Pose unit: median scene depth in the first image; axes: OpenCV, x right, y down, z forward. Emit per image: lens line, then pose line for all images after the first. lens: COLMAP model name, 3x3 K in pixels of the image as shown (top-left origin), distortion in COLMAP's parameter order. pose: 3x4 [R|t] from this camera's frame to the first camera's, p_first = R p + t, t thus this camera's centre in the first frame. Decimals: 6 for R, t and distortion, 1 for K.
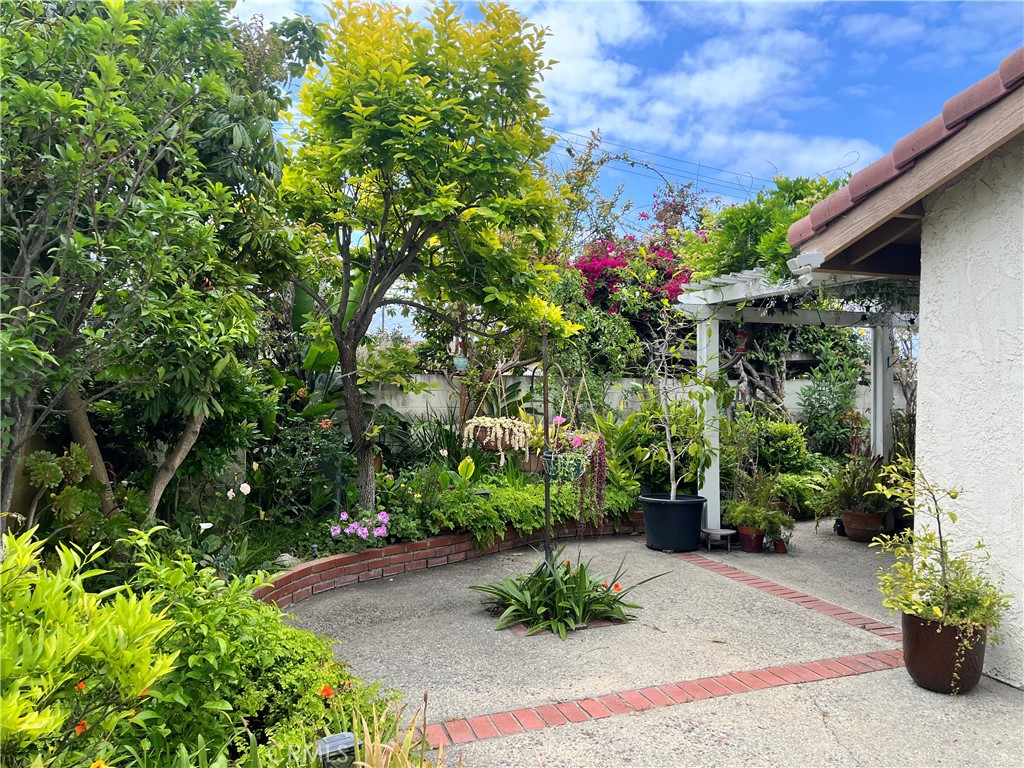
lens RADIAL K [[774.0, 0, 512.6], [0, 774.0, 388.1], [0, 0, 1]] dist [0.057336, -0.038834]
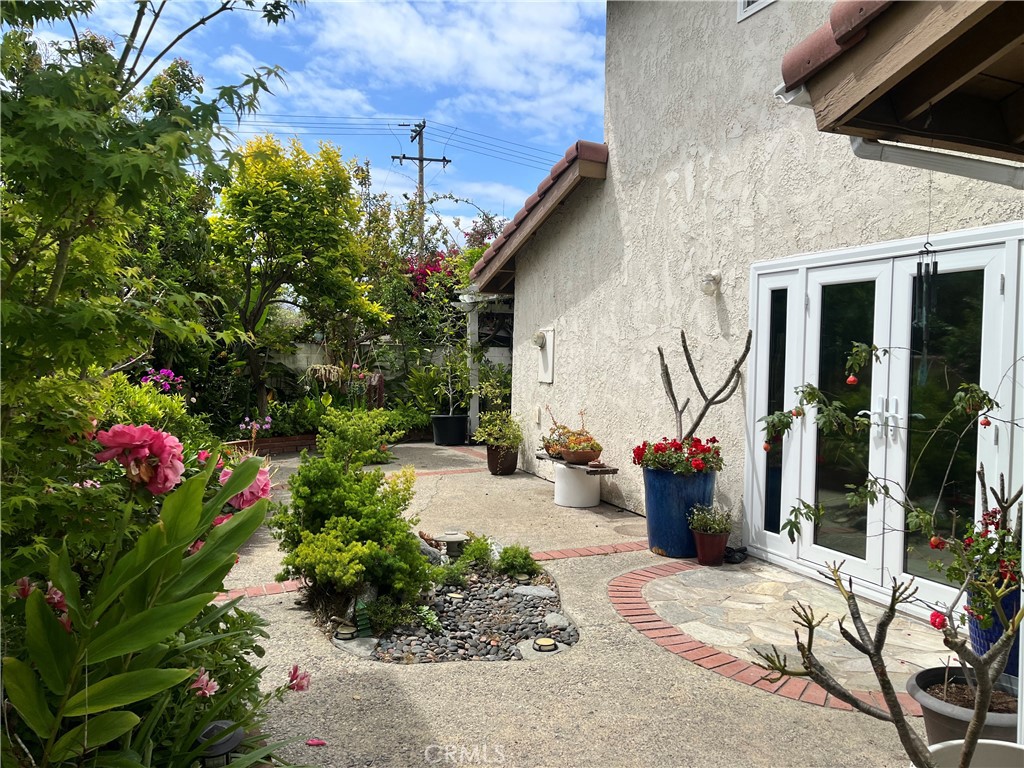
lens RADIAL K [[774.0, 0, 512.4], [0, 774.0, 378.3], [0, 0, 1]] dist [0.057336, -0.038834]
pose [[0.996827, -0.003579, 0.079520, 0.248995], [0.001525, 0.999664, 0.025882, 0.018451], [-0.079586, -0.025678, 0.996497, -0.839738]]
